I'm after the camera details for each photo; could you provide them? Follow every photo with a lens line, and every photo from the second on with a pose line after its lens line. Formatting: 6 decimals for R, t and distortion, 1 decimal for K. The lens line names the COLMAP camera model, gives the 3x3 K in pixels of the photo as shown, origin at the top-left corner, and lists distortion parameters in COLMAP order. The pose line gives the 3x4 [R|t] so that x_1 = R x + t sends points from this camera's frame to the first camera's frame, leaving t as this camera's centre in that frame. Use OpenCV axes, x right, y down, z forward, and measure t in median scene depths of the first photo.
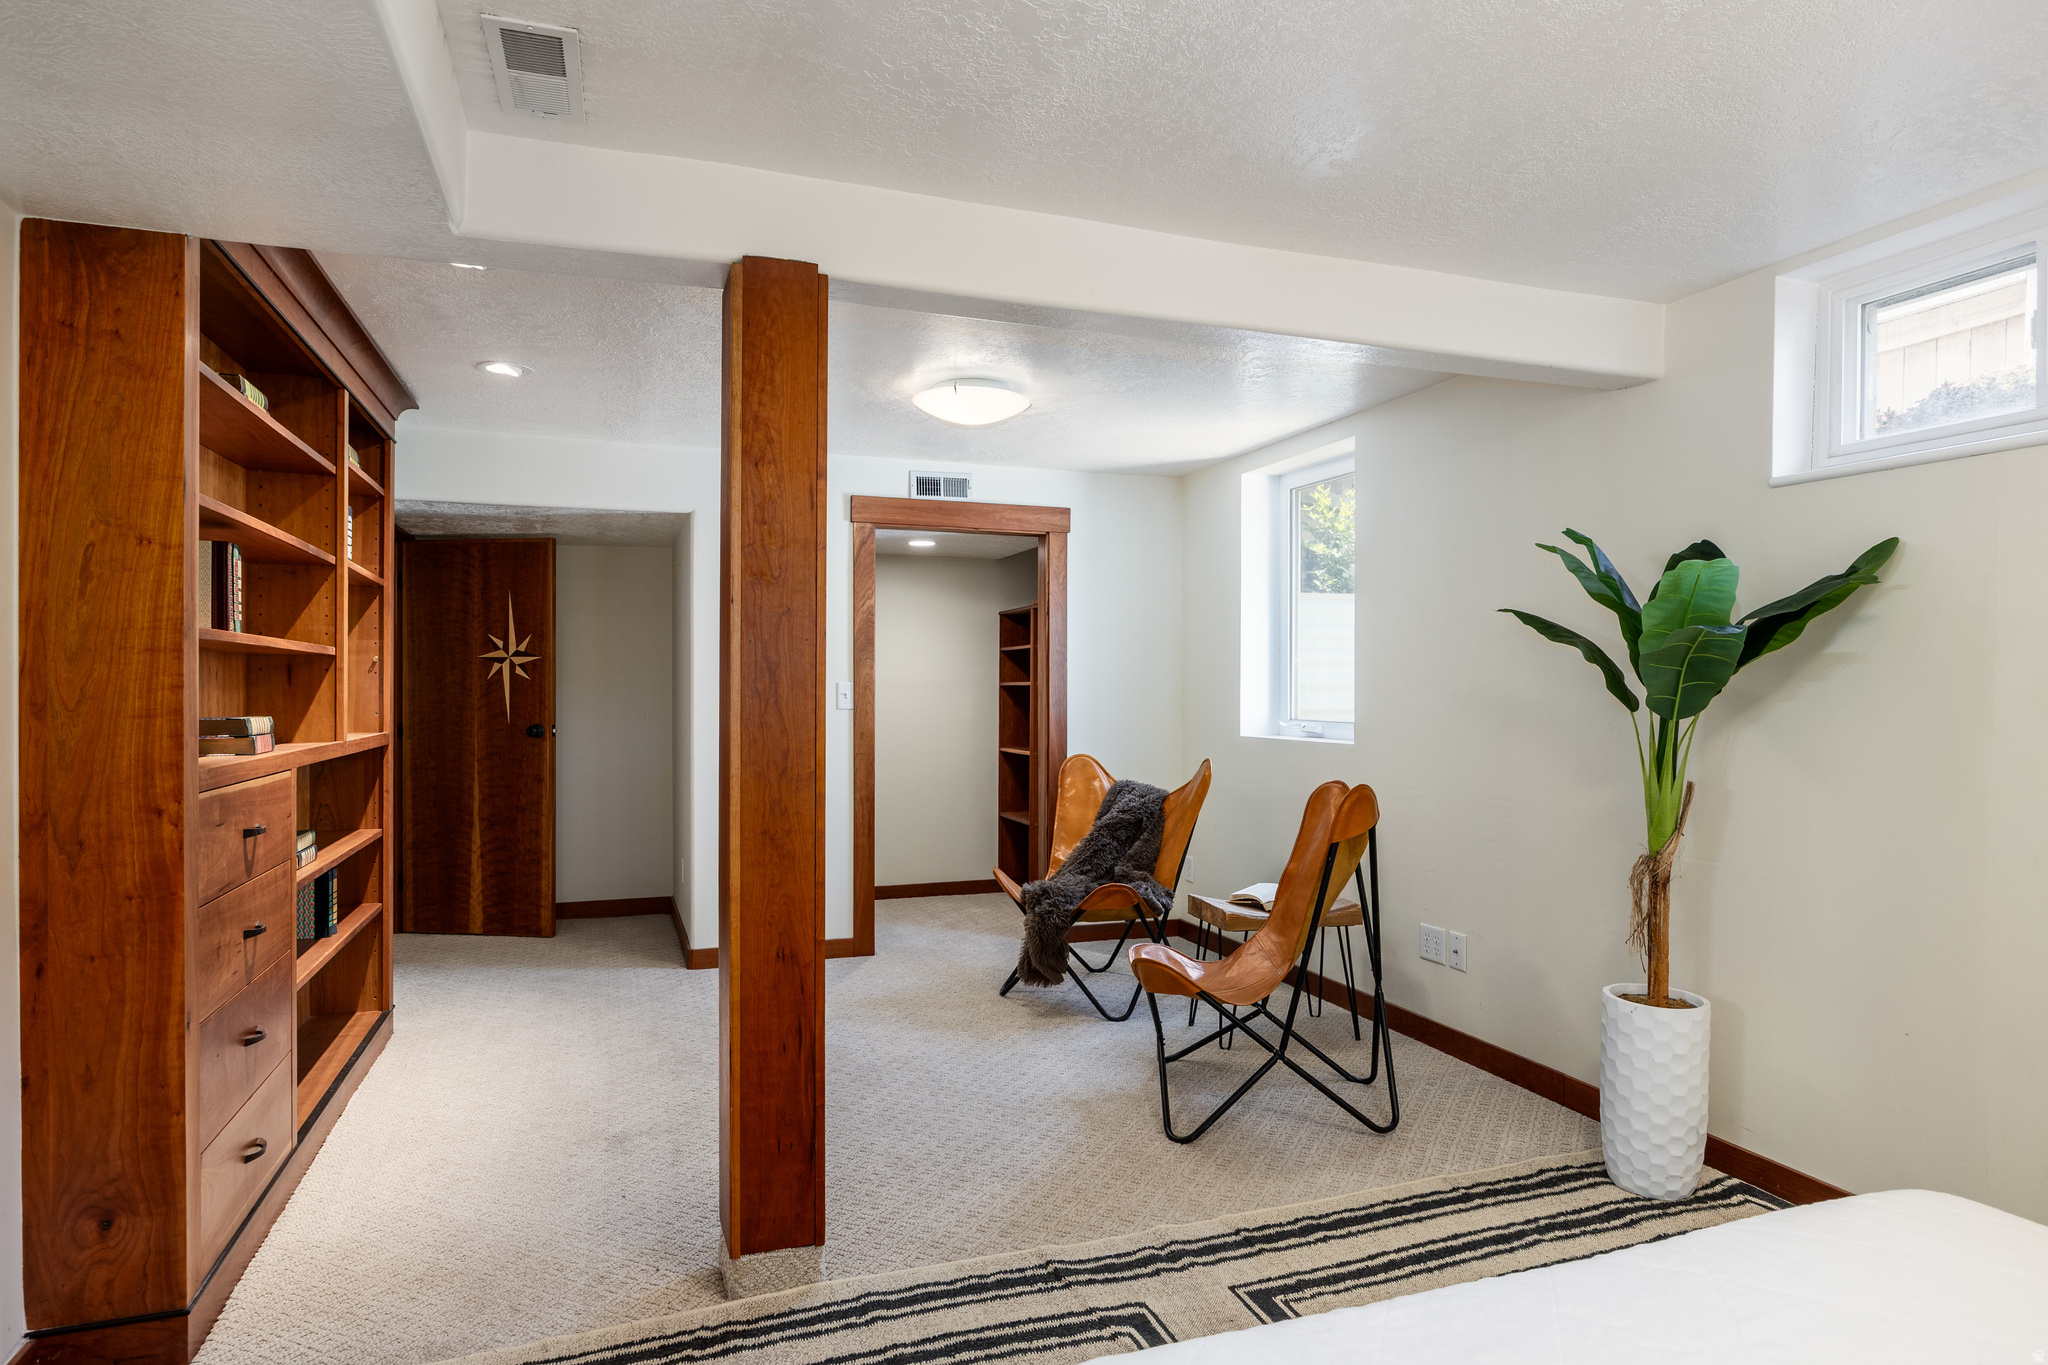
lens RADIAL K [[1122.2, 0, 1016.8], [0, 1122.2, 689.0], [0, 0, 1]] dist [0.001959, -0.001750]
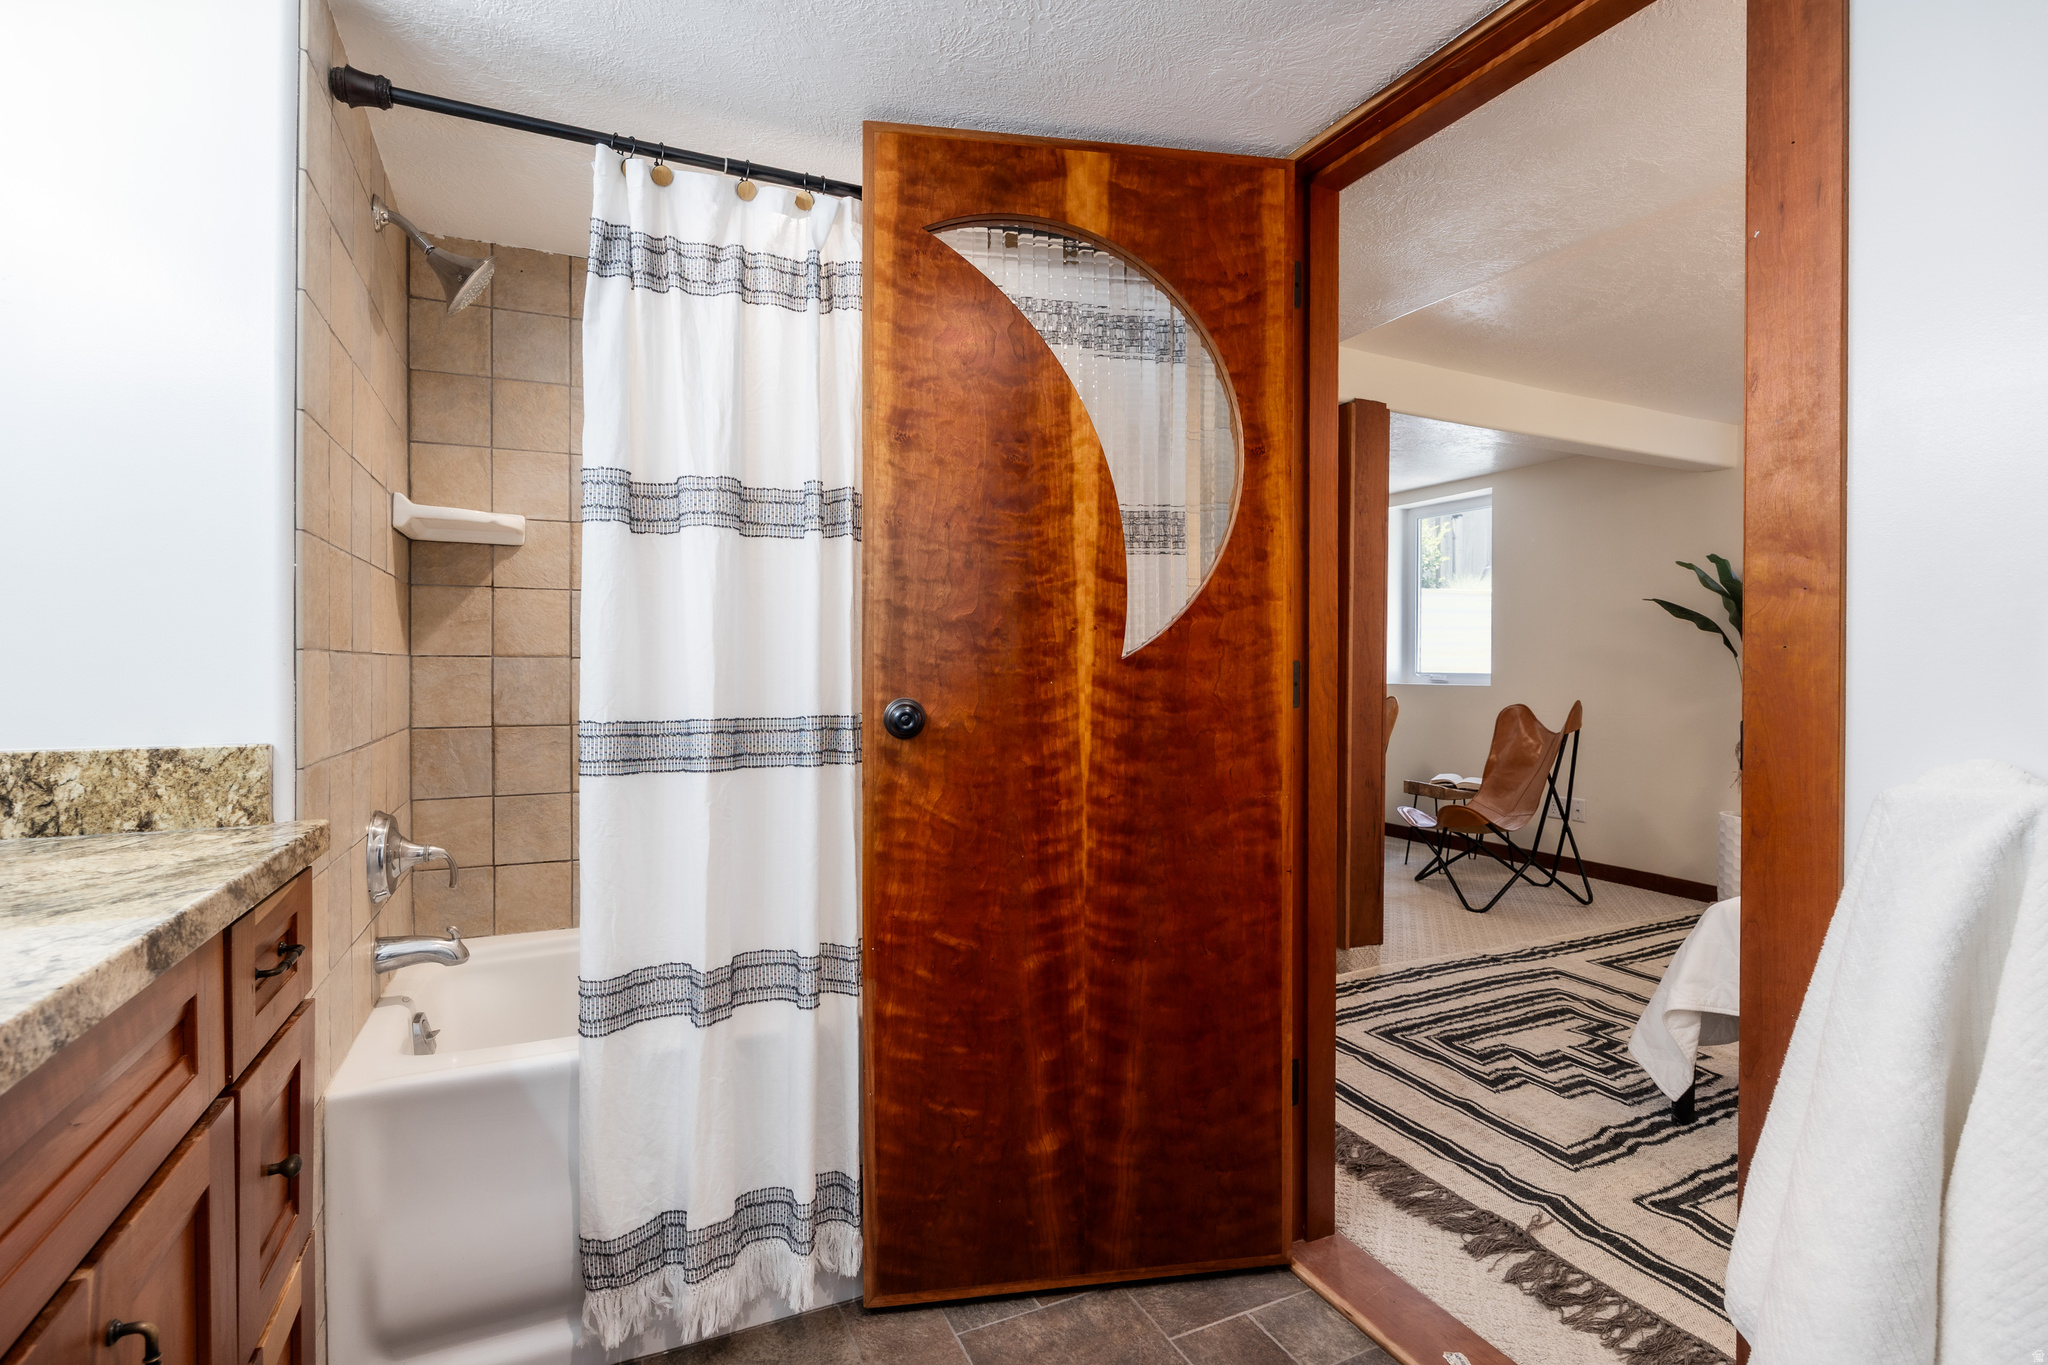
lens RADIAL K [[954.4, 0, 1032.6], [0, 954.4, 675.2], [0, 0, 1]] dist [-0.005439, -0.000241]
pose [[0.993179, 0.002143, 0.116580, -0.890187], [-0.002637, 0.999988, 0.004086, 0.055257], [-0.116570, -0.004365, 0.993173, -0.446831]]
